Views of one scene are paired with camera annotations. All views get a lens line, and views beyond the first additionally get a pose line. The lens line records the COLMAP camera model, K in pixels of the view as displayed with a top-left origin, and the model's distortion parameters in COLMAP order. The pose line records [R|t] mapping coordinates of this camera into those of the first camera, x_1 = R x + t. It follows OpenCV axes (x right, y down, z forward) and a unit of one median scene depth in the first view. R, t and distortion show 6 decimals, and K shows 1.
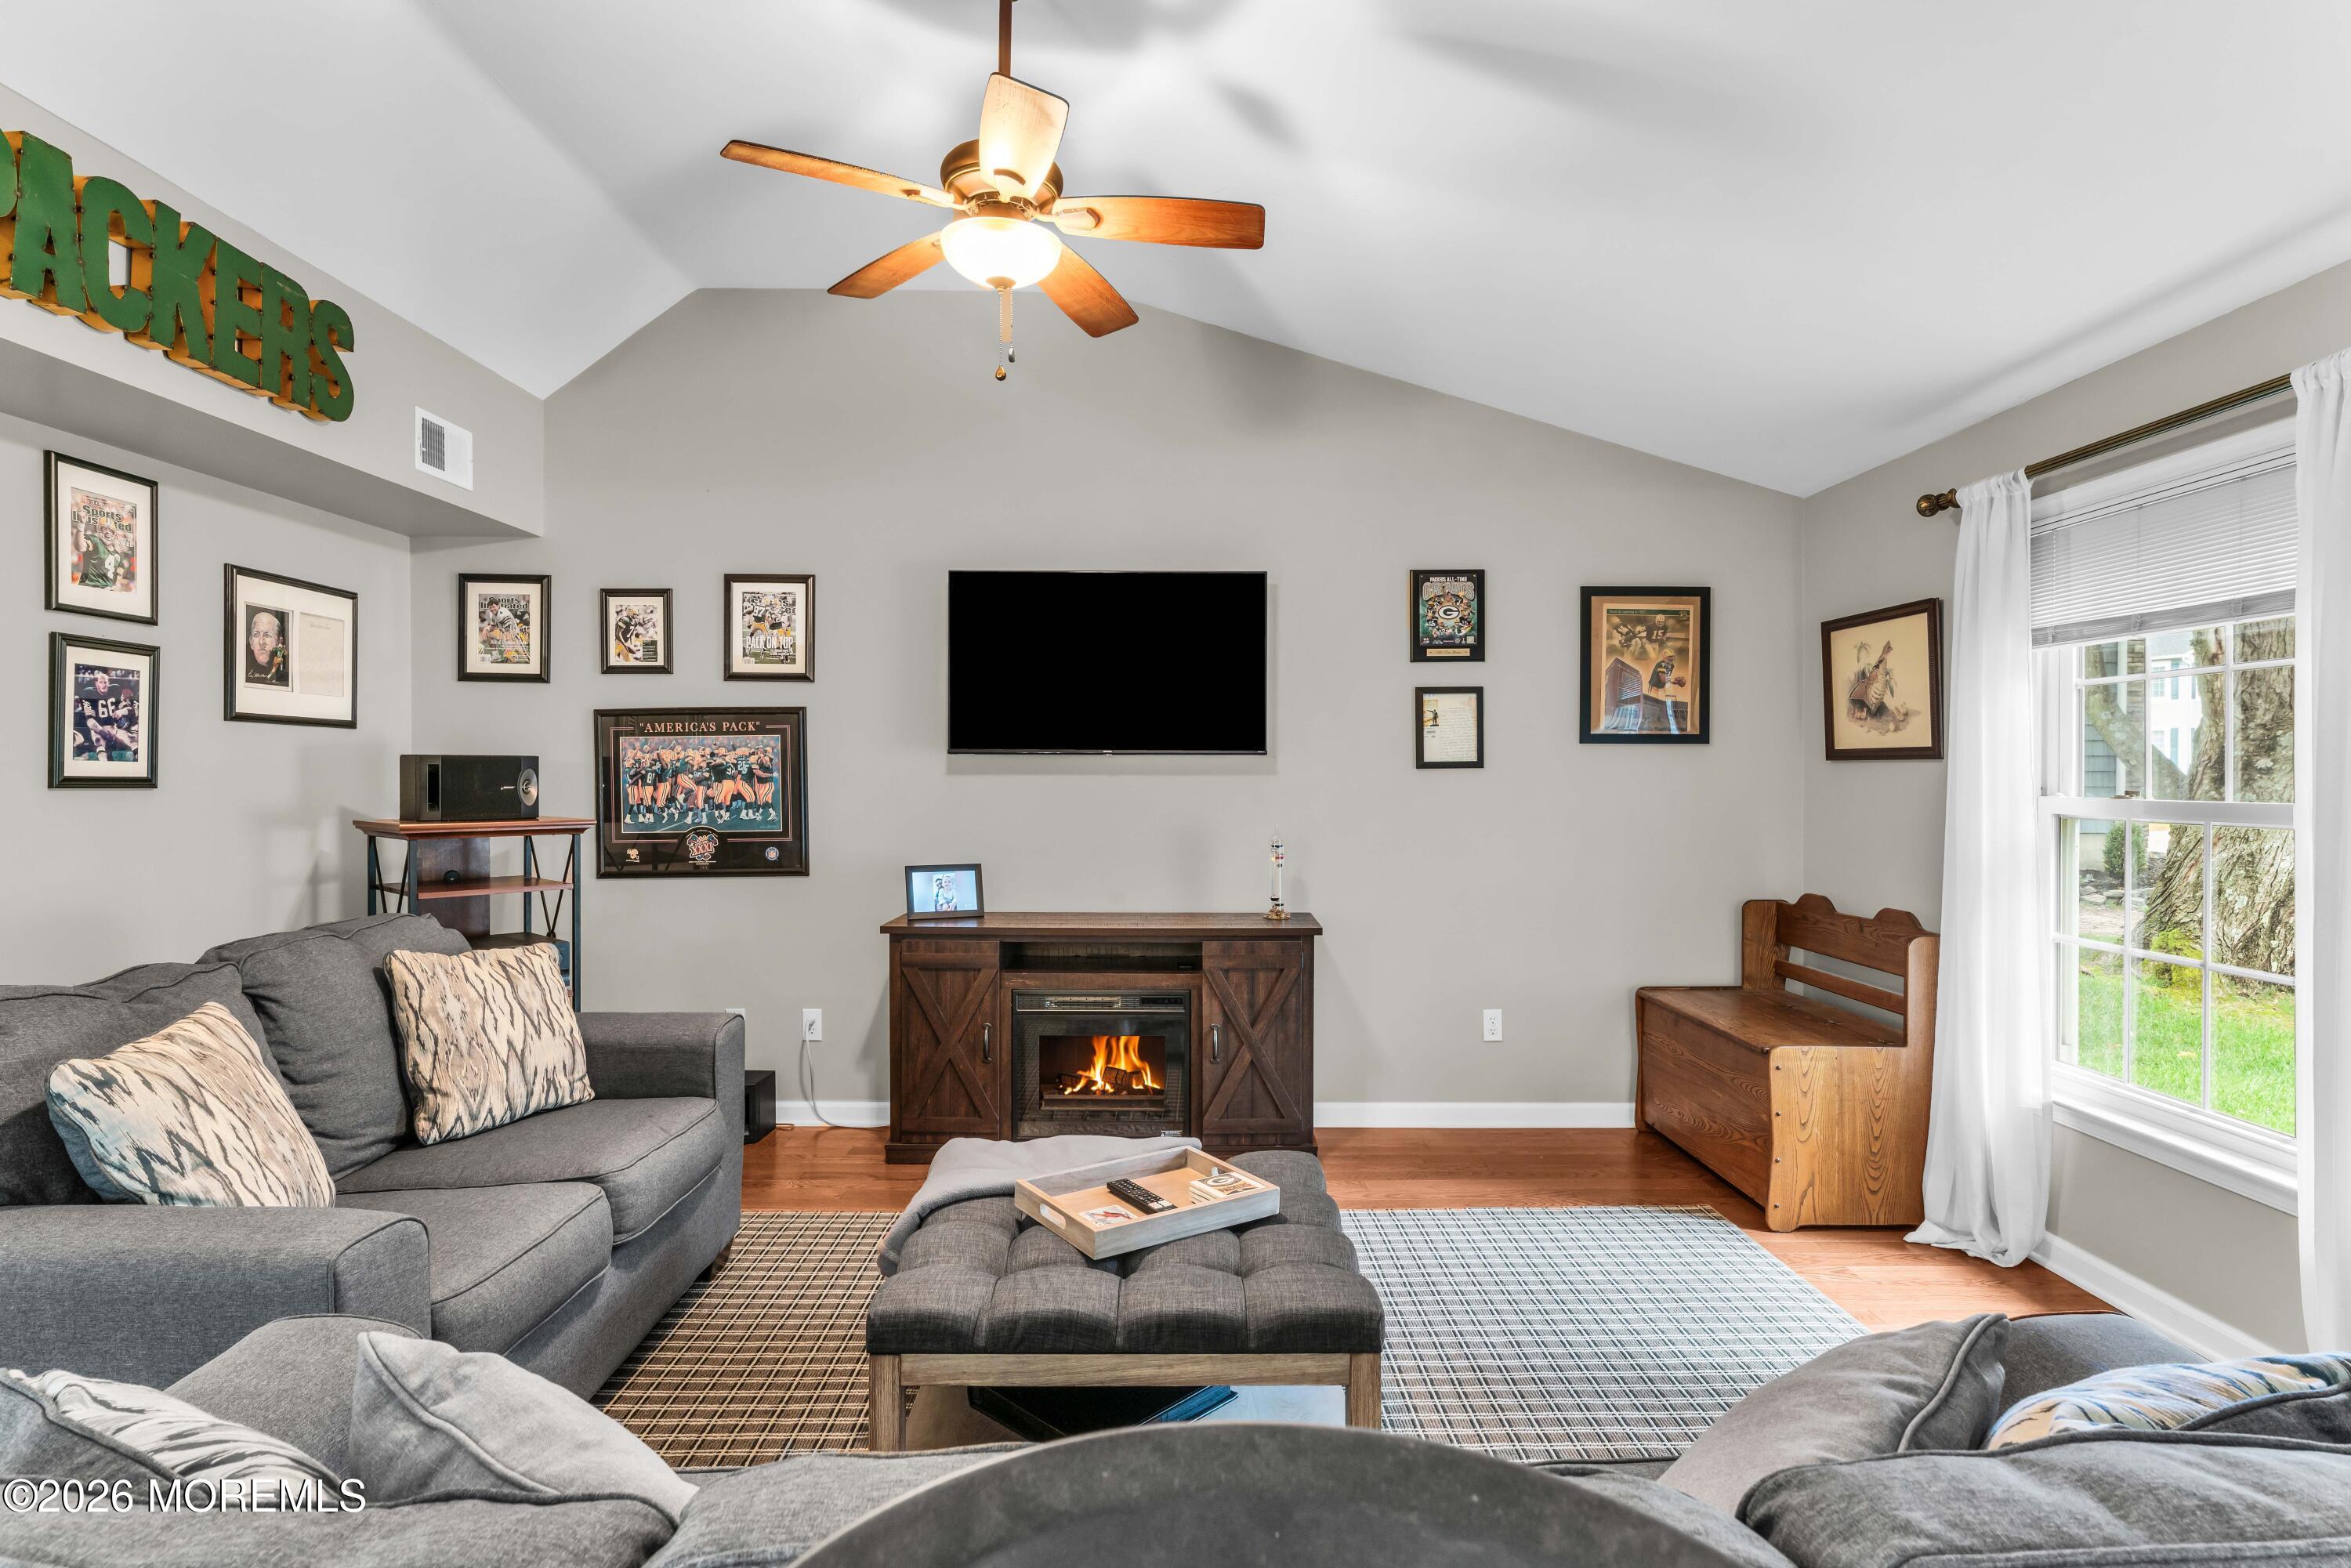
lens RADIAL K [[1211.9, 0, 1172.8], [0, 1211.9, 778.4], [0, 0, 1]] dist [-0.000714, 0.000263]
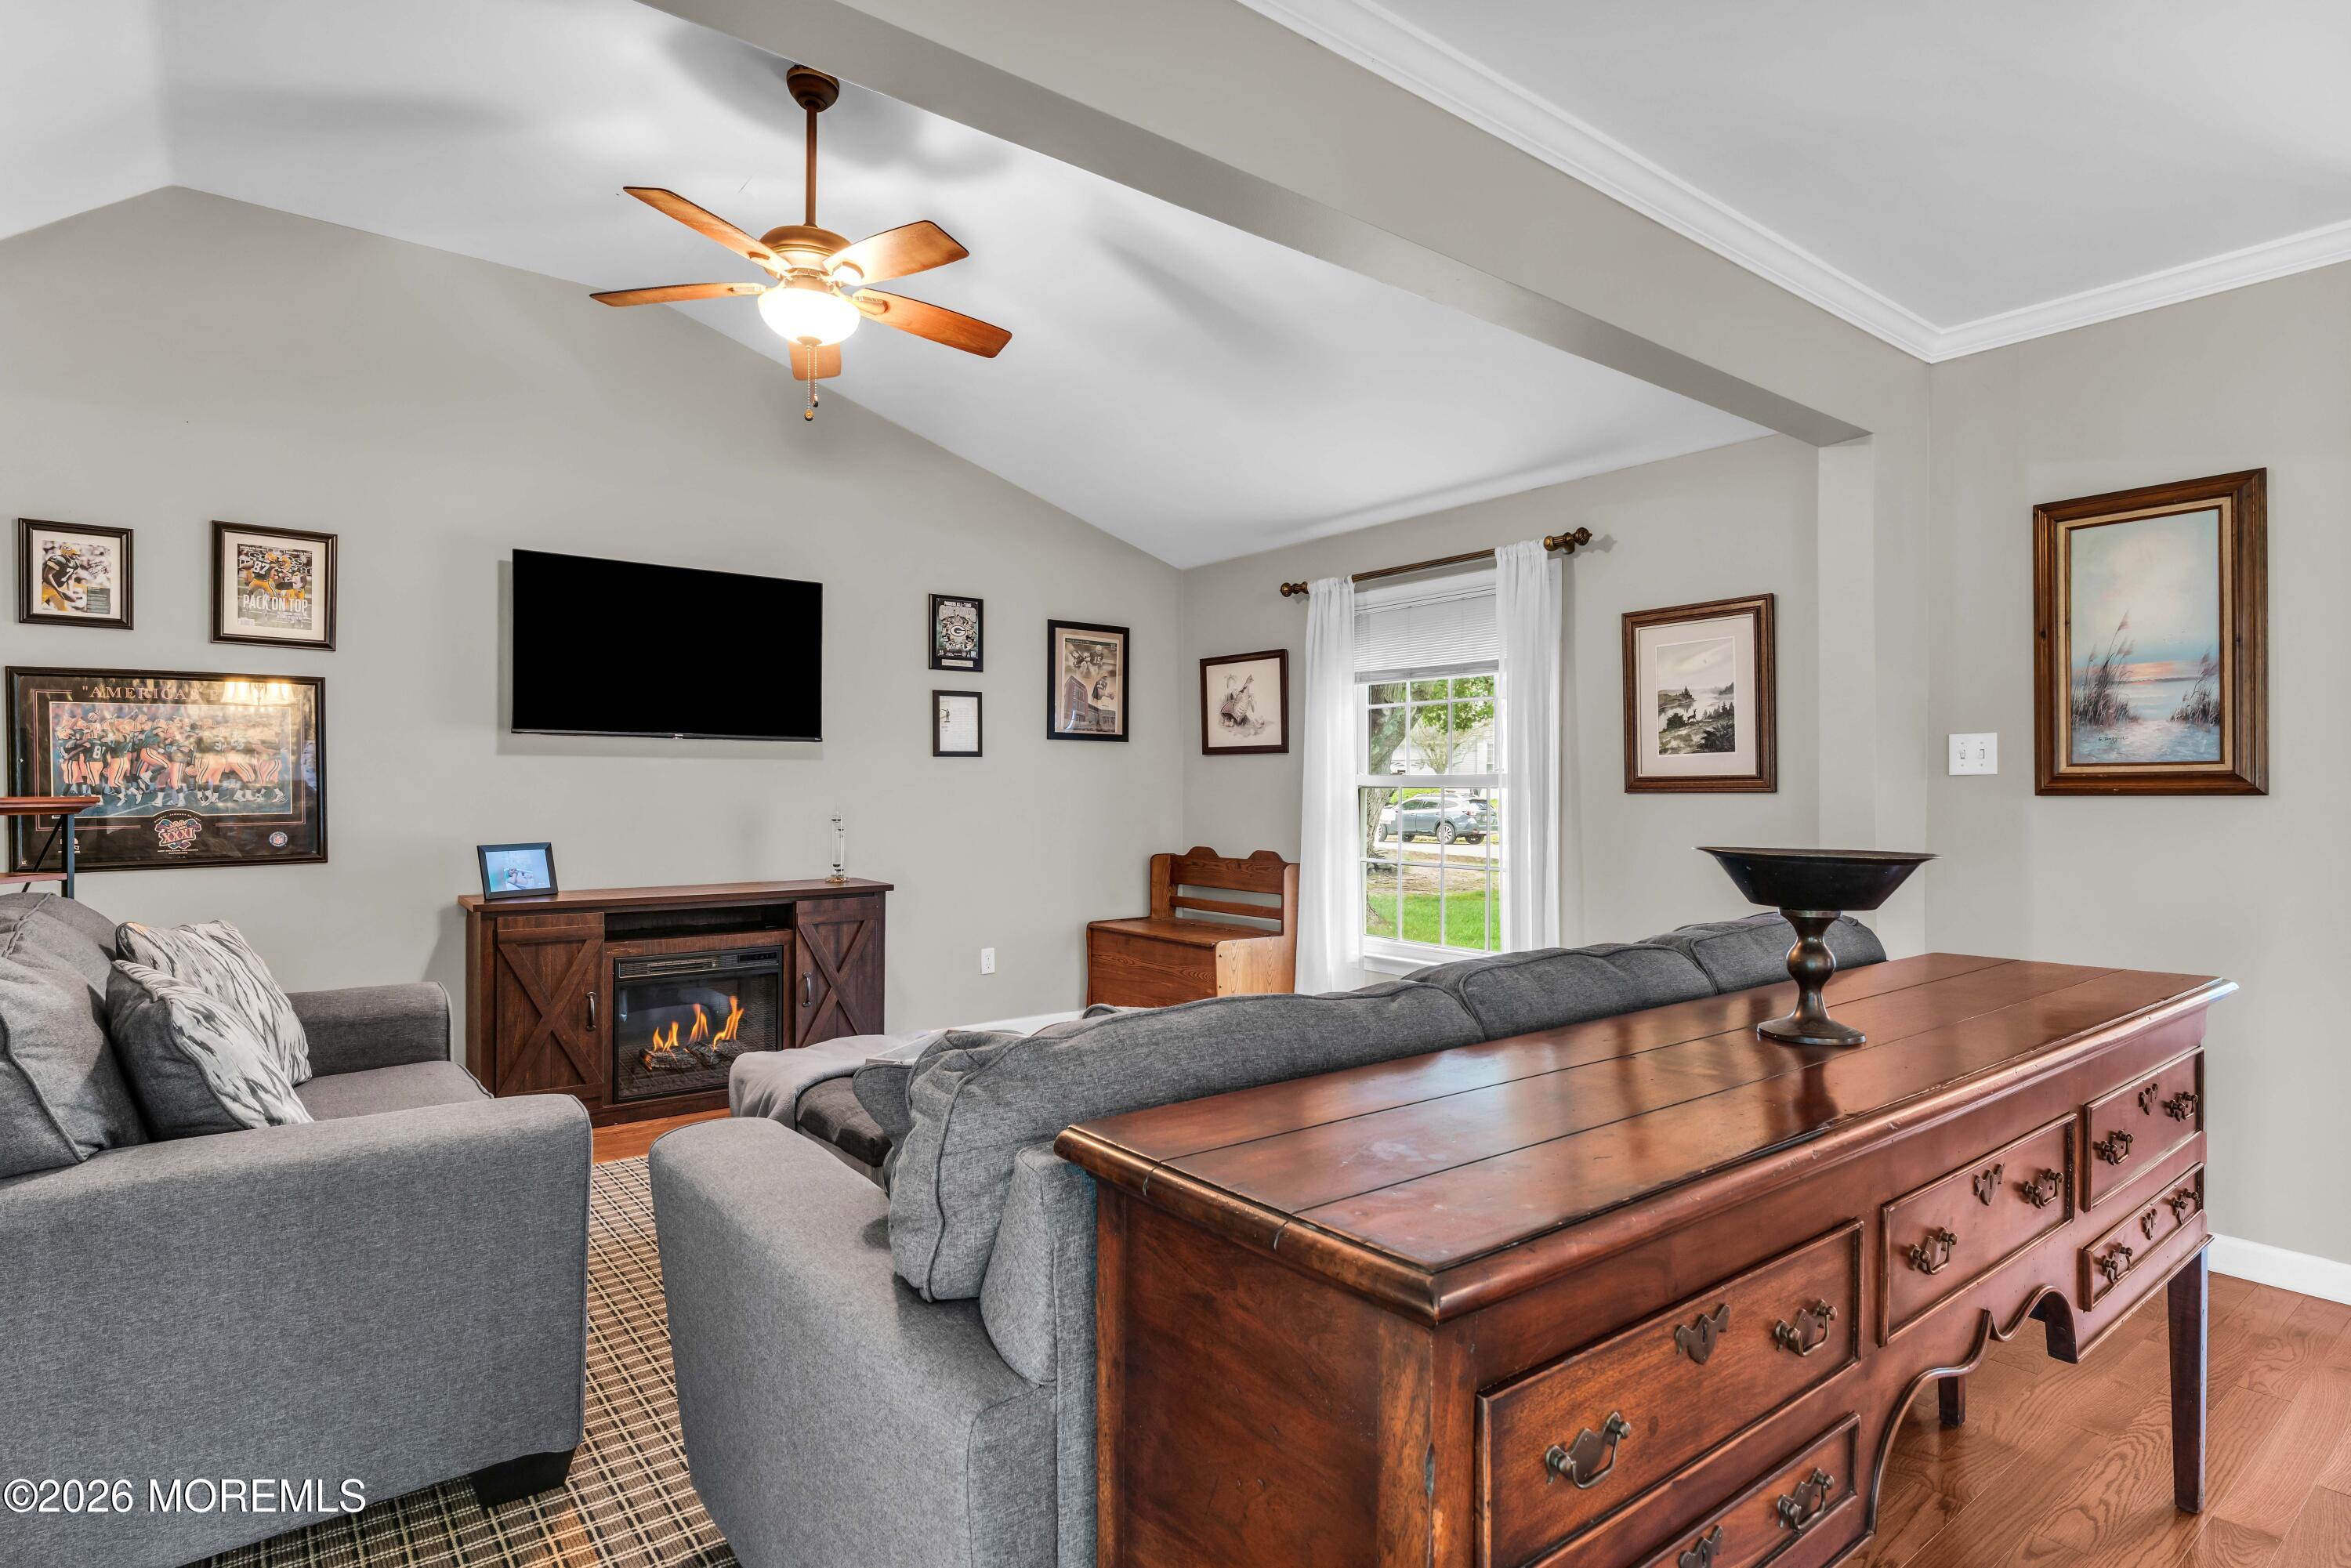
lens RADIAL K [[1205.8, 0, 1171.3], [0, 1205.8, 786.0], [0, 0, 1]] dist [-0.002306, -0.000113]
pose [[0.792088, 0.002030, 0.610403, -0.389406], [0.000835, 0.999990, -0.004408, 0.030268], [-0.610406, 0.004001, 0.792079, -0.121600]]
